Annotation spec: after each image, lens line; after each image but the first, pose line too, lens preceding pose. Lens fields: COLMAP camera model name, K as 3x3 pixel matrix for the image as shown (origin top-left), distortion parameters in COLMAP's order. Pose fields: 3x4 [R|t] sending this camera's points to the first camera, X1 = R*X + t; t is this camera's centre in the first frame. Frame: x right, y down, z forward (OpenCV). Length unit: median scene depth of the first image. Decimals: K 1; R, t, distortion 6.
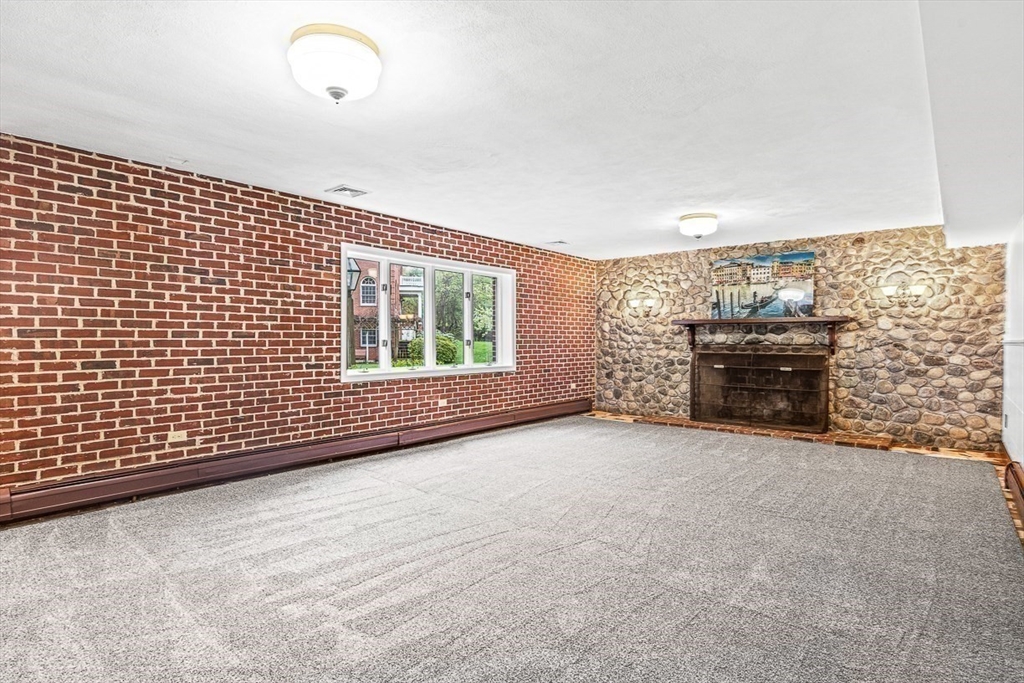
lens RADIAL K [[535.9, 0, 512.0], [0, 535.9, 343.0], [0, 0, 1]] dist [-0.008190, -0.000368]
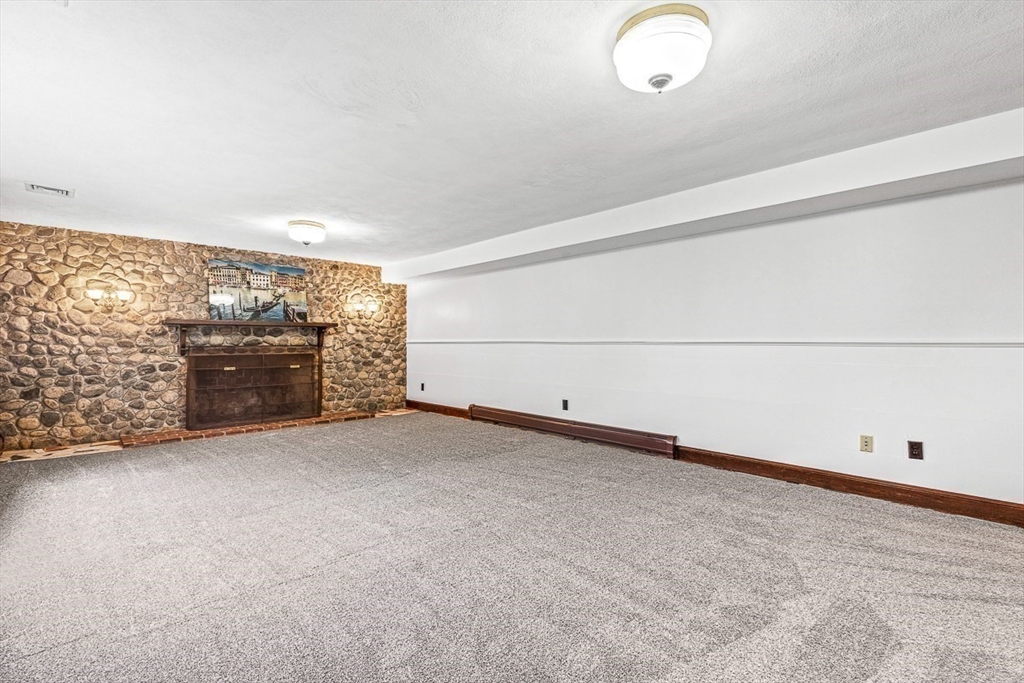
lens RADIAL K [[458.4, 0, 508.1], [0, 458.4, 338.0], [0, 0, 1]] dist [0.000047, -0.001926]
pose [[0.108868, 0.003239, 0.994051, -0.390524], [0.008083, 0.999959, -0.004144, -0.004944], [-0.994023, 0.008486, 0.108837, 0.392659]]
